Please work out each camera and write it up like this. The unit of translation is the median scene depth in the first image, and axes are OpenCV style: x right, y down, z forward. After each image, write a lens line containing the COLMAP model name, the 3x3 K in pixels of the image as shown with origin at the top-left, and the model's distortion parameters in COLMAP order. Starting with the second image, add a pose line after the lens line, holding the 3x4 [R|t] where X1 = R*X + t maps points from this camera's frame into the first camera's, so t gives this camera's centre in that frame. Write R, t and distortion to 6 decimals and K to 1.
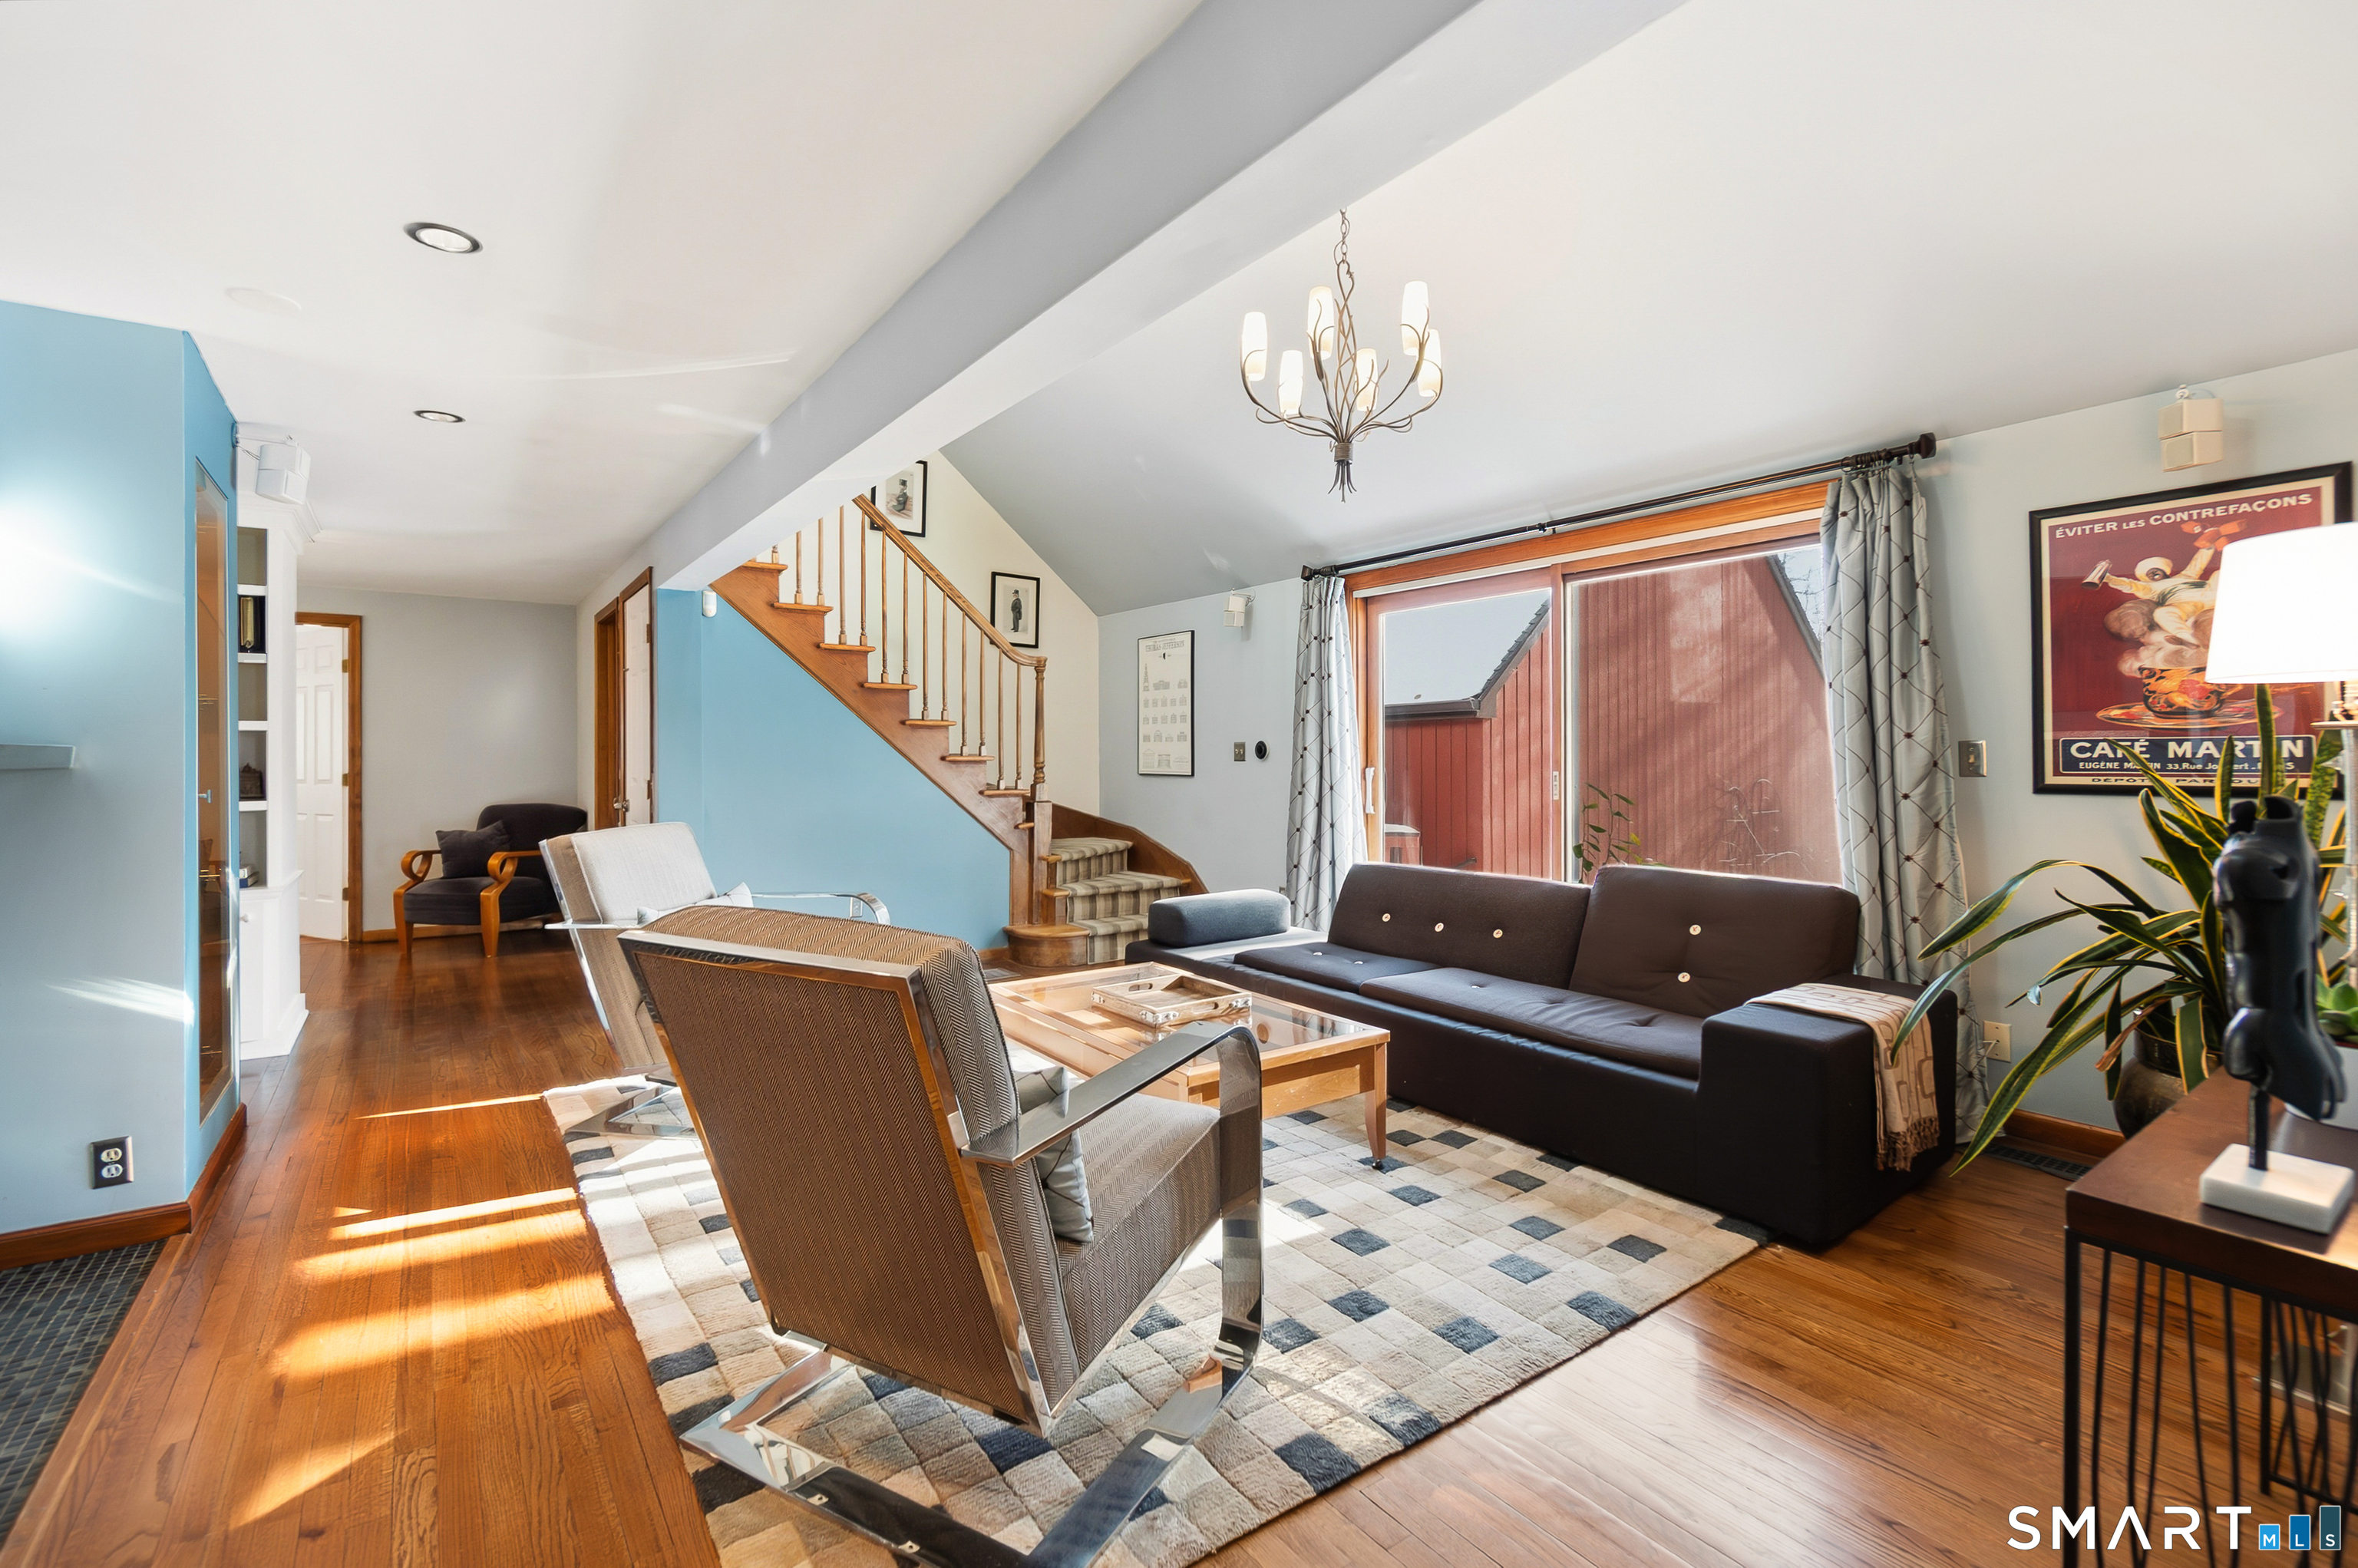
lens RADIAL K [[1034.3, 0, 1178.4], [0, 1034.3, 763.4], [0, 0, 1]] dist [-0.008622, -0.000043]
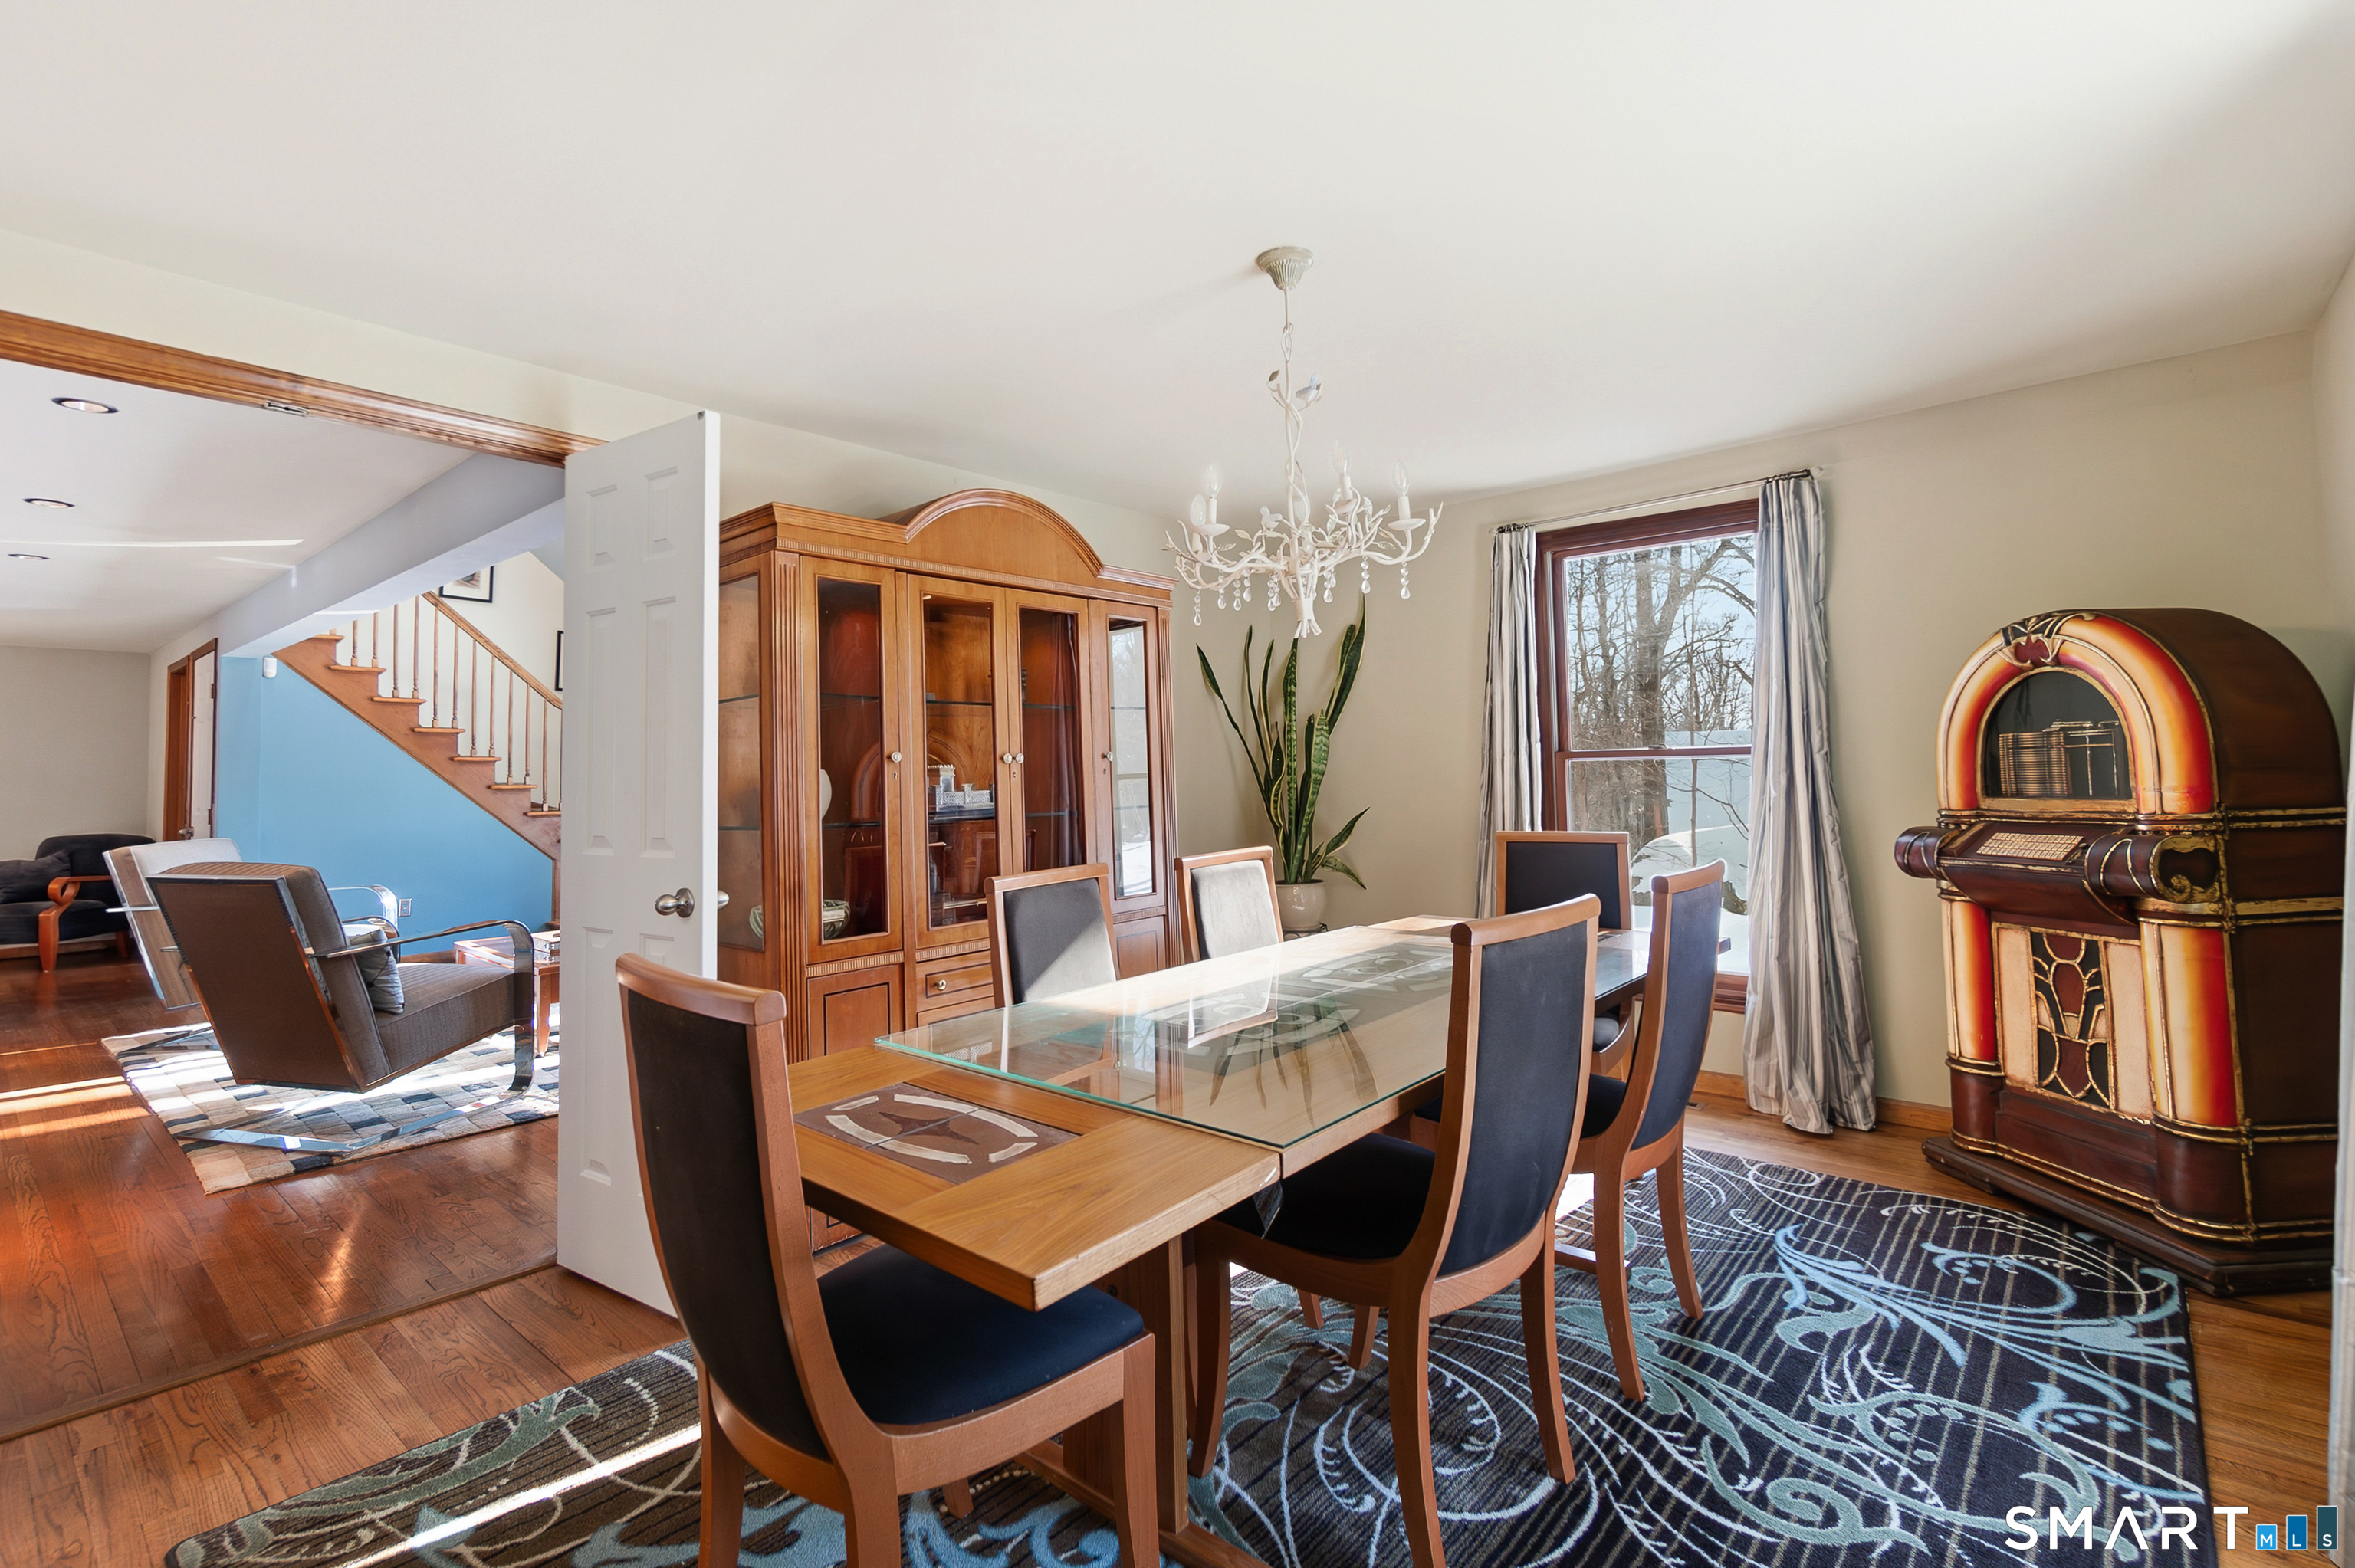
lens RADIAL K [[1075.3, 0, 1181.8], [0, 1075.3, 715.9], [0, 0, 1]] dist [-0.018315, -0.000739]
pose [[0.971082, -0.002408, 0.238735, 0.296361], [0.017124, 0.998076, -0.059586, -0.000136], [-0.238132, 0.061951, 0.969255, -0.480688]]
